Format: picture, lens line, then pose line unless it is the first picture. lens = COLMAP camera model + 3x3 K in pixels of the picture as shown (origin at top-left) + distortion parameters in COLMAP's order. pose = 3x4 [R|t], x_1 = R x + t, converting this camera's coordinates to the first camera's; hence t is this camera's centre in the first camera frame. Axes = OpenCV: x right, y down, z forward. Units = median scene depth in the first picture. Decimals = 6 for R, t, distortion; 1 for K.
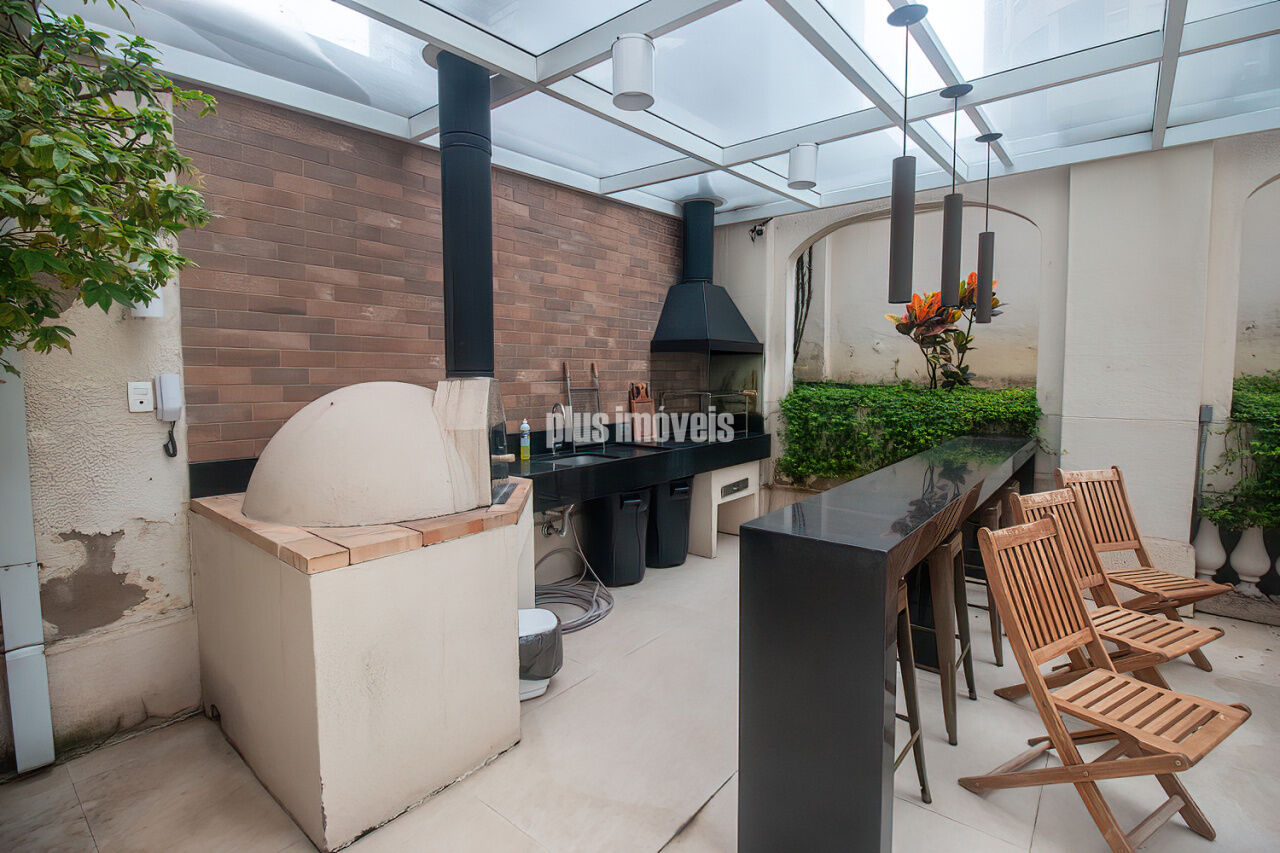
lens RADIAL K [[596.2, 0, 643.8], [0, 596.2, 415.0], [0, 0, 1]] dist [-0.003104, -0.009135]
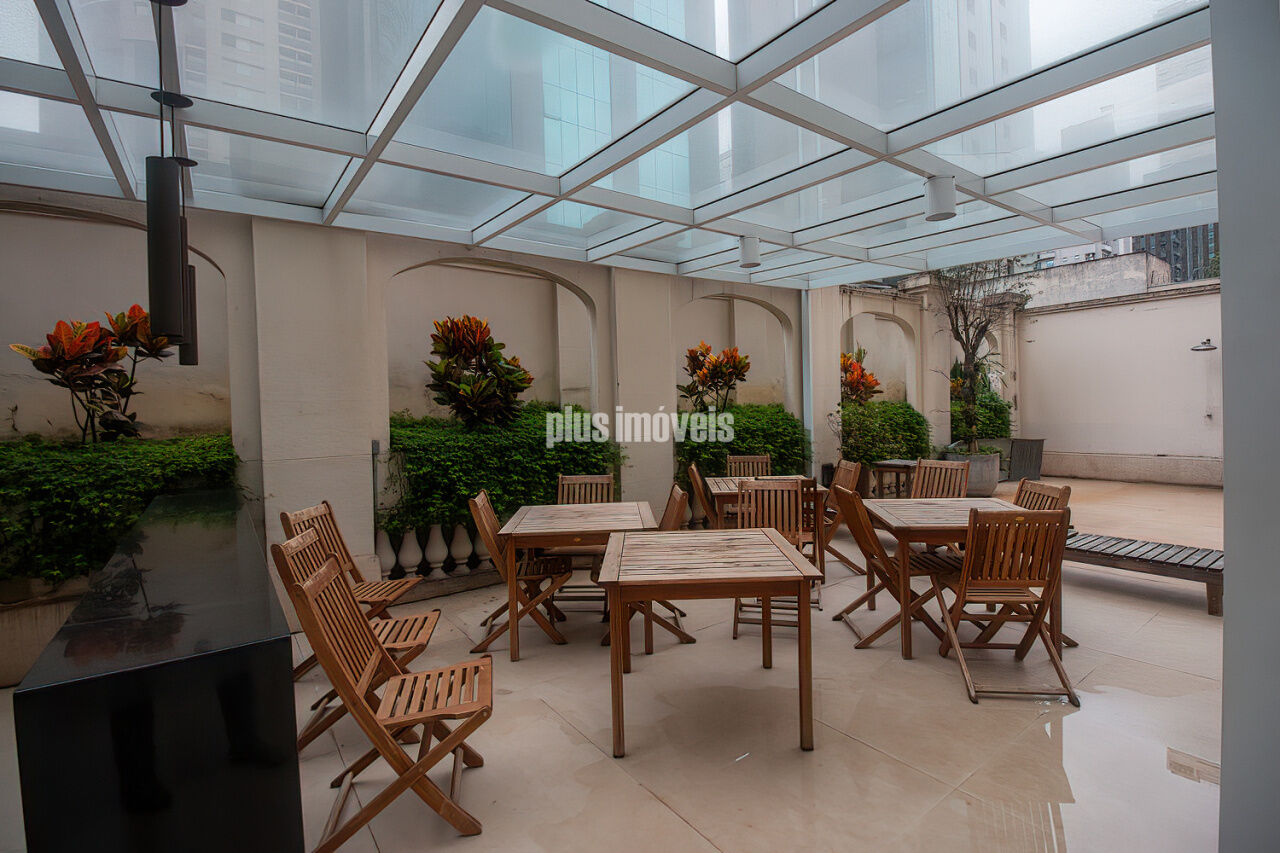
lens RADIAL K [[596.2, 0, 643.8], [0, 596.2, 415.0], [0, 0, 1]] dist [-0.003104, -0.009135]
pose [[0.247389, -0.021688, 0.968673, -0.130801], [0.095344, 0.995442, -0.002063, -0.014115], [-0.964214, 0.092868, 0.248330, 0.138050]]
